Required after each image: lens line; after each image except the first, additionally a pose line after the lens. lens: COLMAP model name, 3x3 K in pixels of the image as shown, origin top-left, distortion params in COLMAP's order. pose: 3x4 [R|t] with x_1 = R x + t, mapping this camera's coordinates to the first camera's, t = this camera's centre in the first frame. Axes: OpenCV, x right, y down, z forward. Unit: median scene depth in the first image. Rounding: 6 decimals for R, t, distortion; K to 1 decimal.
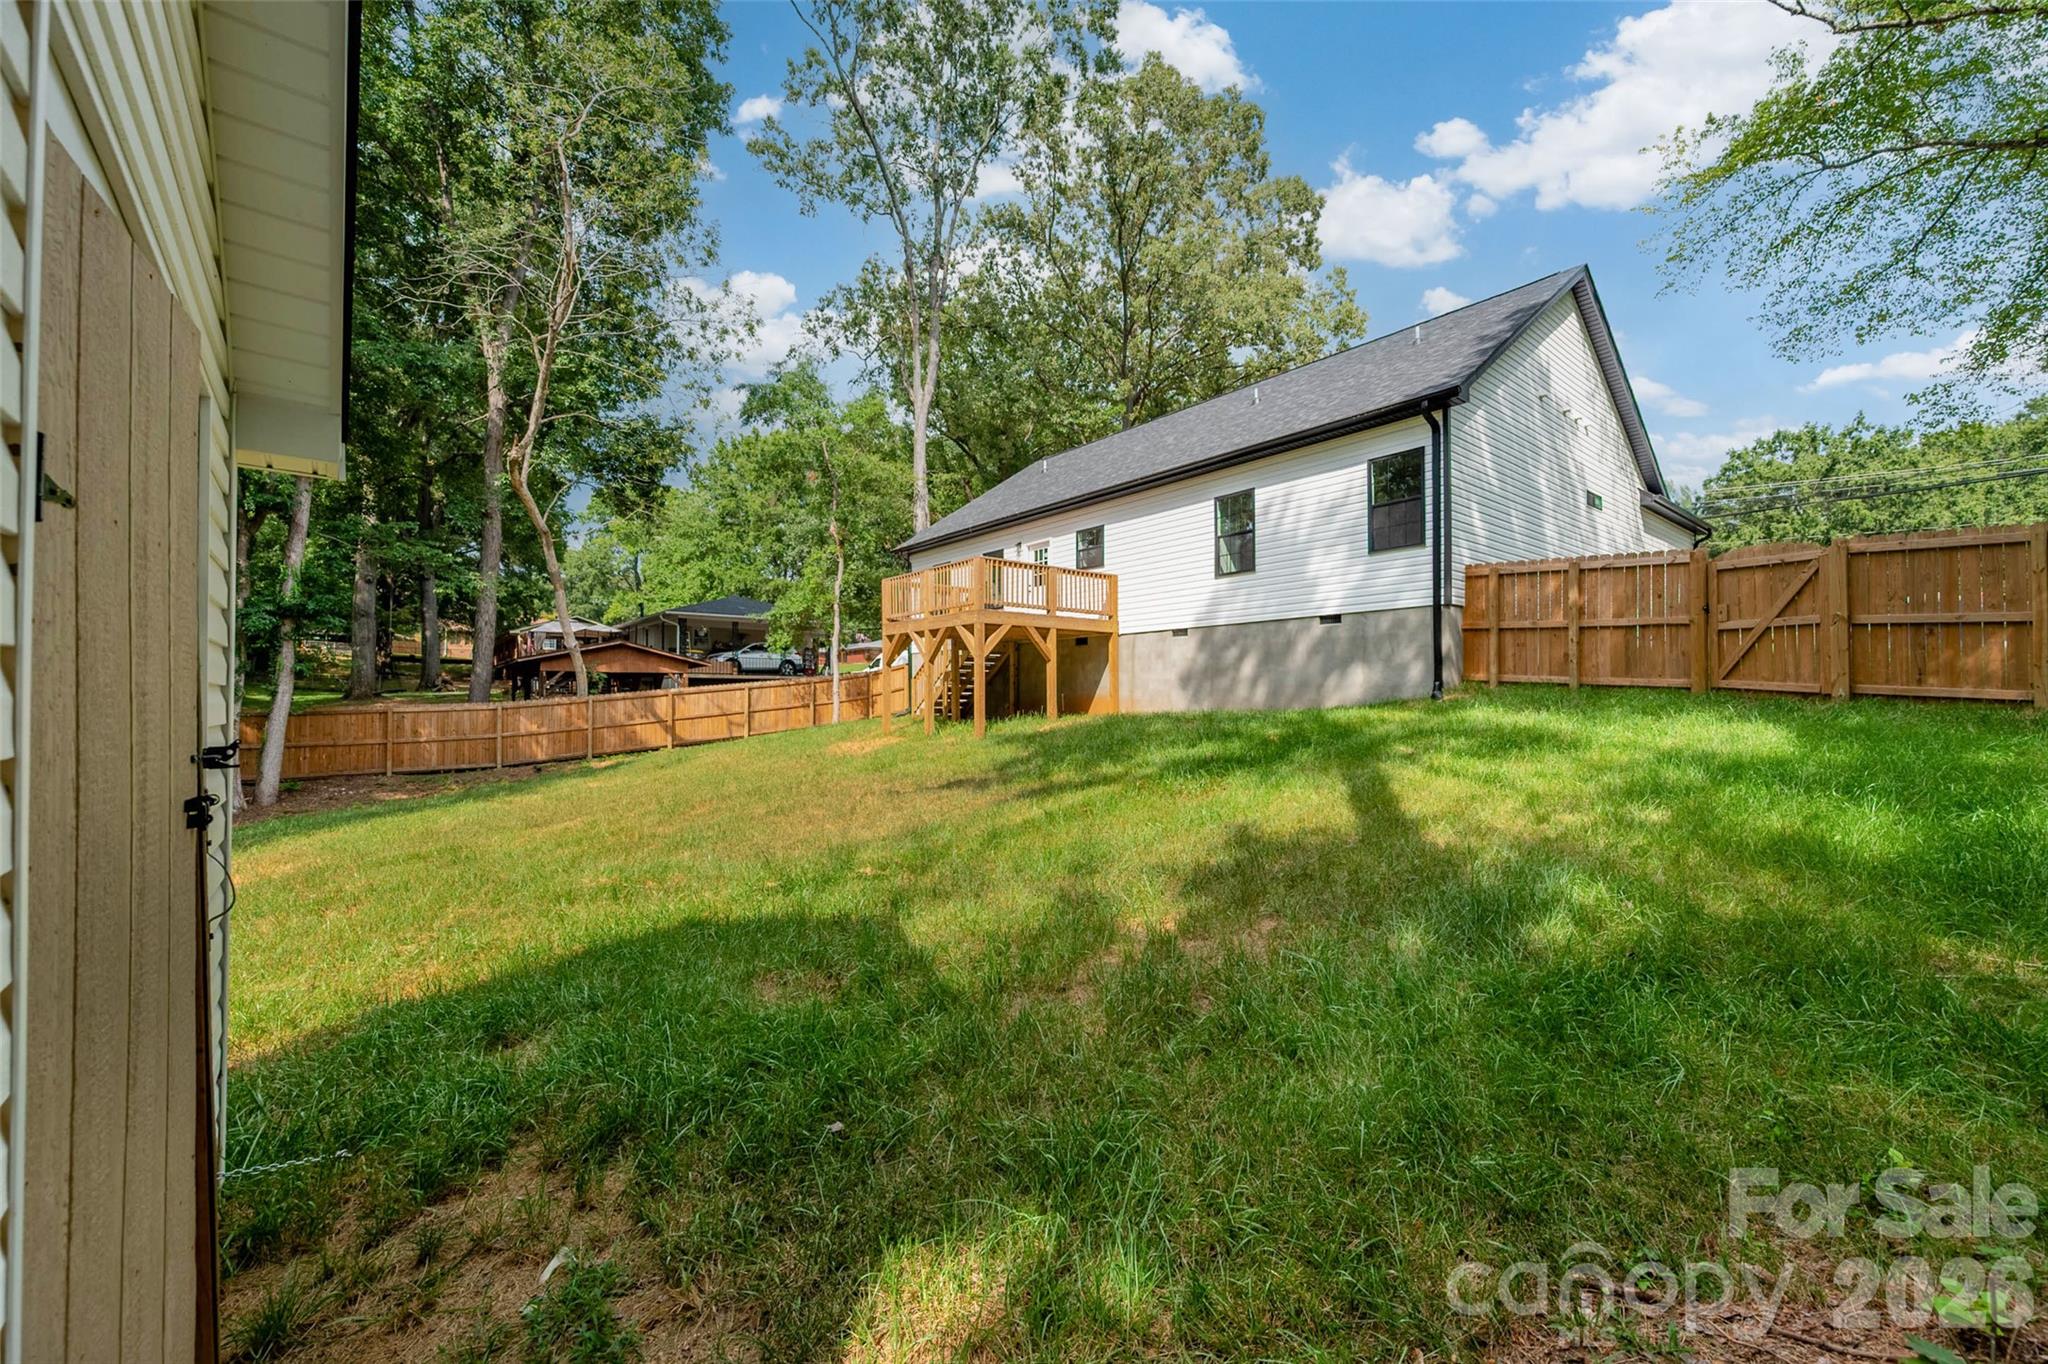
lens RADIAL K [[825.0, 0, 1038.5], [0, 825.0, 688.0], [0, 0, 1]] dist [0.000974, 0.000088]
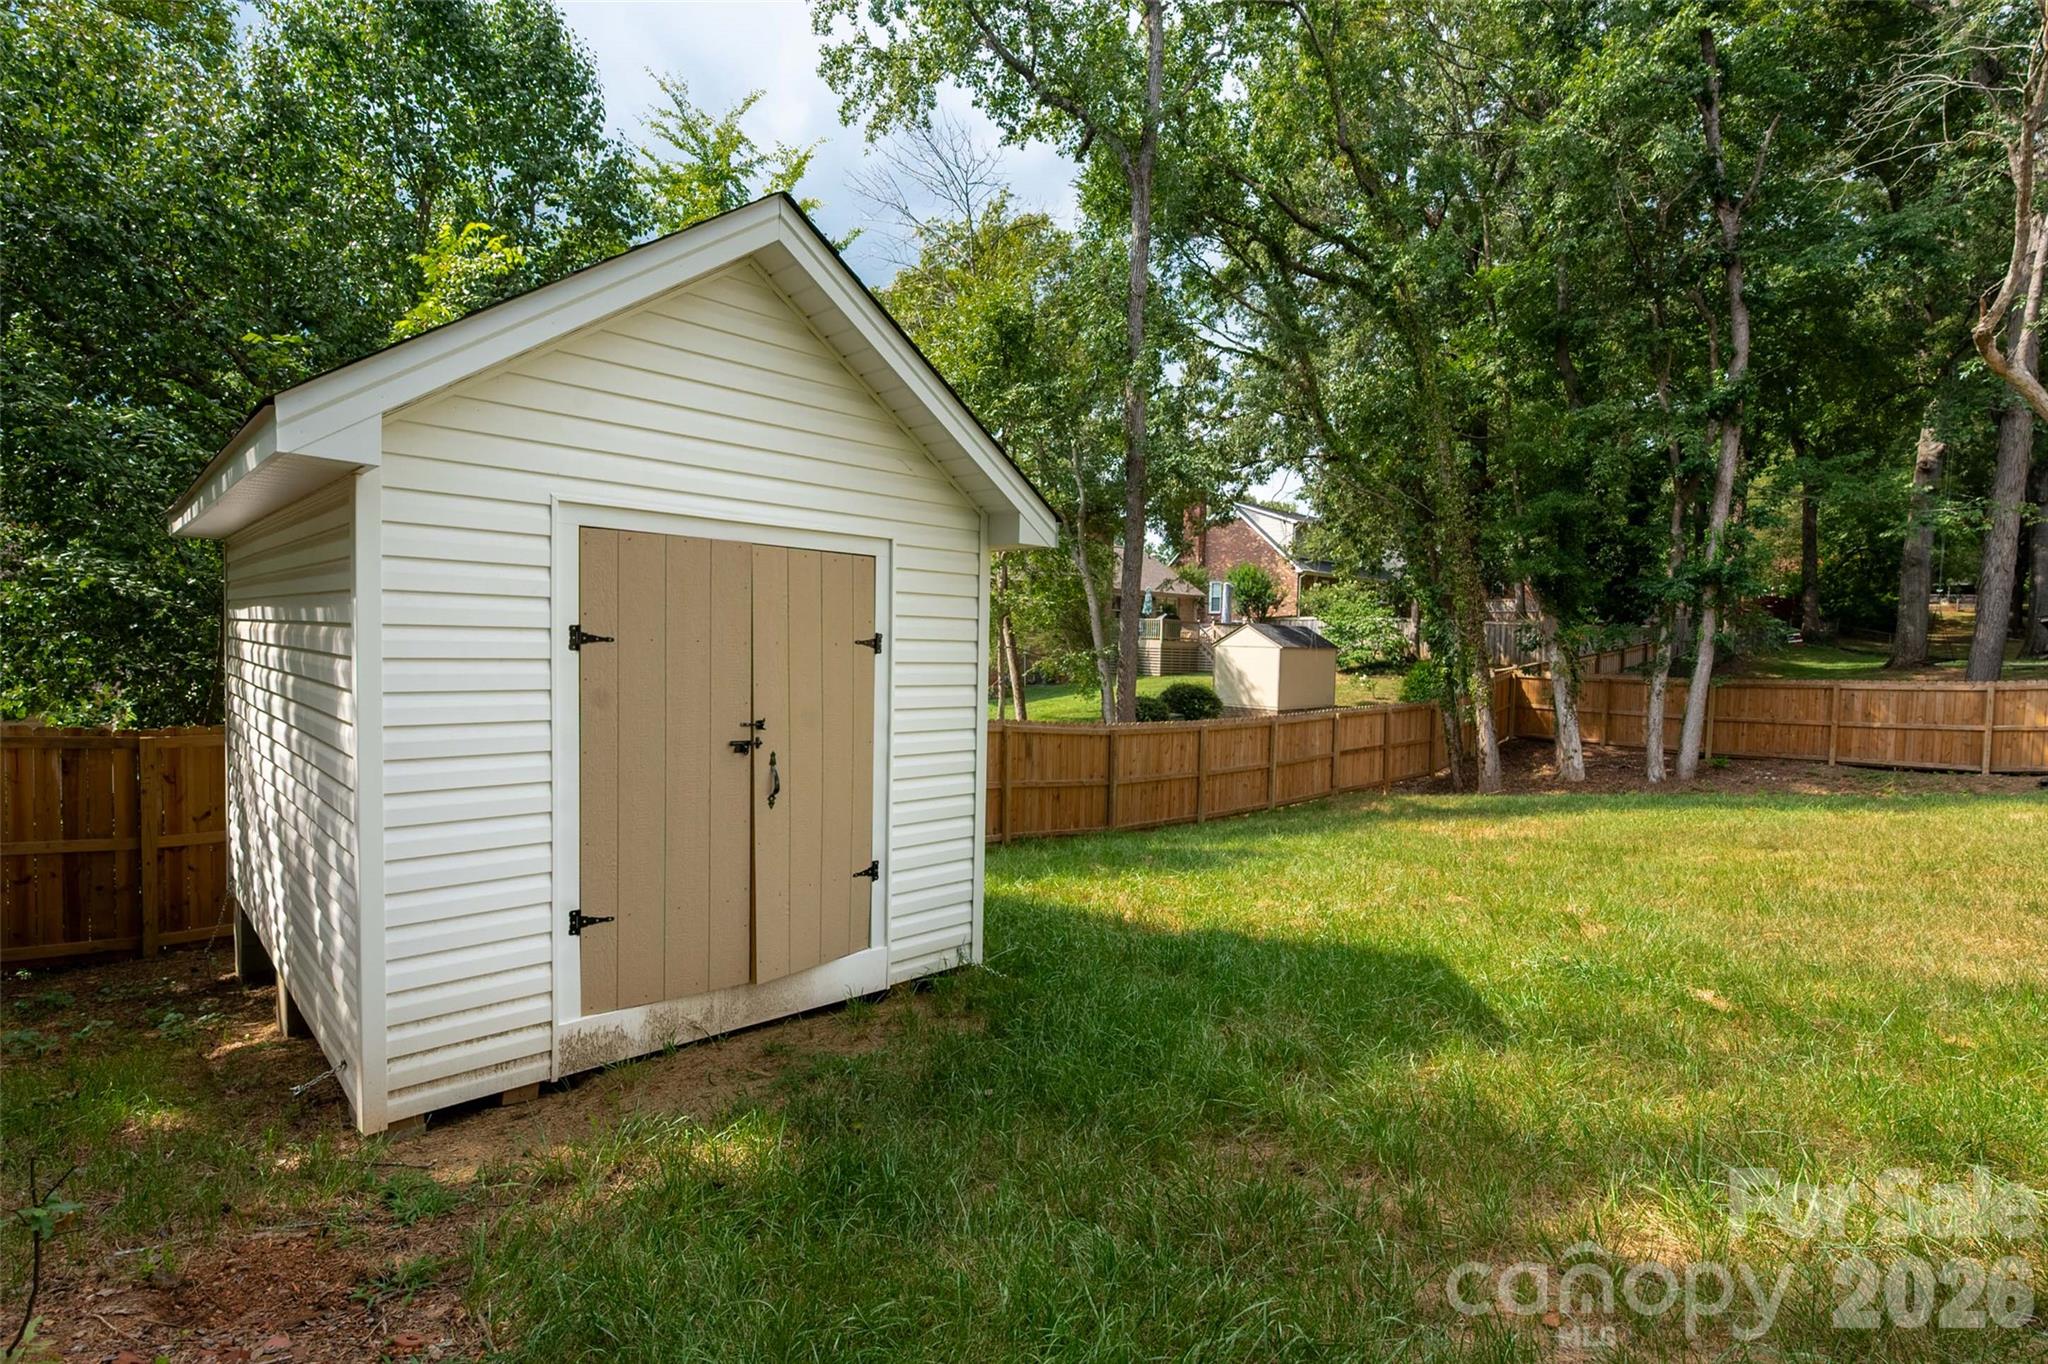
lens RADIAL K [[985.7, 0, 1035.0], [0, 985.7, 698.0], [0, 0, 1]] dist [-0.001159, -0.000049]
pose [[0.067574, 0.055843, -0.996150, 0.138559], [-0.007183, 0.998434, 0.055484, -0.010070], [0.997688, 0.003406, 0.067869, 0.129983]]
